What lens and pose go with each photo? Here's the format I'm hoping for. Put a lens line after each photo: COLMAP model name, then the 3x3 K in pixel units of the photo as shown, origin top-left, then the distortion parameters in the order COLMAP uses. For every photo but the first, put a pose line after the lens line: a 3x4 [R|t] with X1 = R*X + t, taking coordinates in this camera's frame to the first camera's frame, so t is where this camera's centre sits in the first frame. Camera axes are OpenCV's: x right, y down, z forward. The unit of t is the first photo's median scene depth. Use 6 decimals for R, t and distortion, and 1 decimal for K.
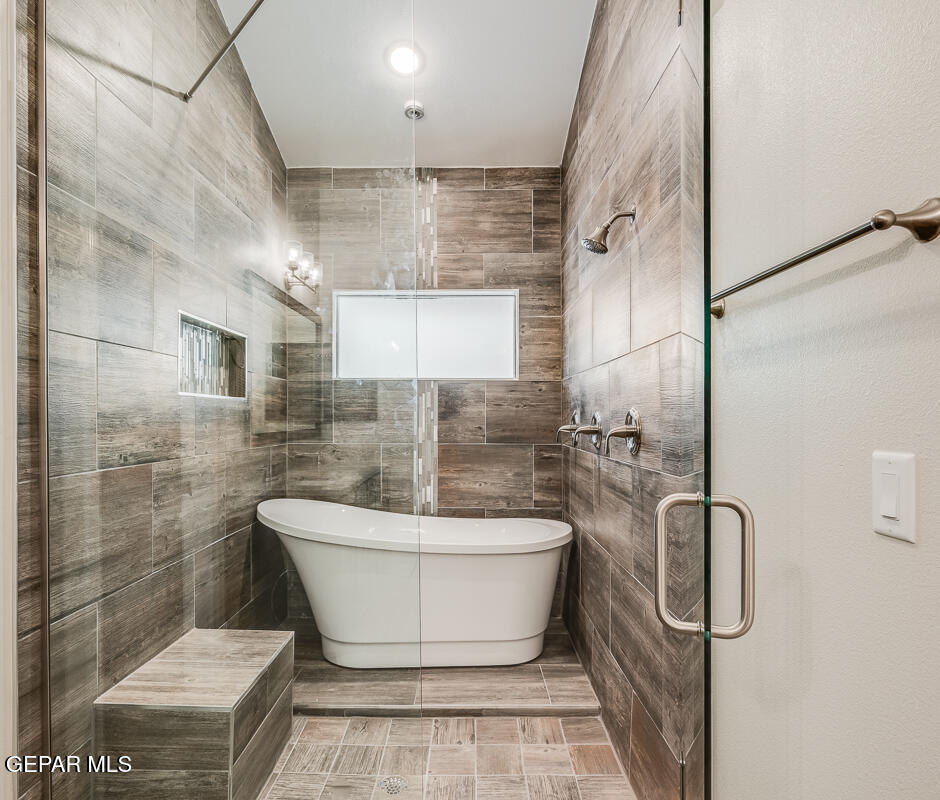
lens RADIAL K [[505.6, 0, 467.7], [0, 505.6, 420.0], [0, 0, 1]] dist [-0.003241, 0.000182]
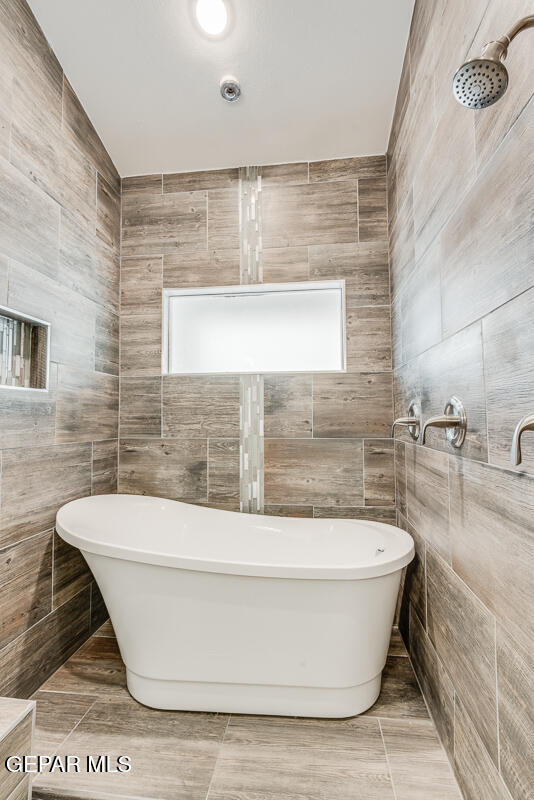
lens RADIAL K [[360.1, 0, 273.2], [0, 360.1, 399.4], [0, 0, 1]] dist [-0.008560, 0.000320]
pose [[0.994562, -0.010943, -0.103573, 0.032573], [0.005354, 0.998522, -0.054081, 0.009549], [0.104012, 0.053232, 0.993151, 0.308370]]
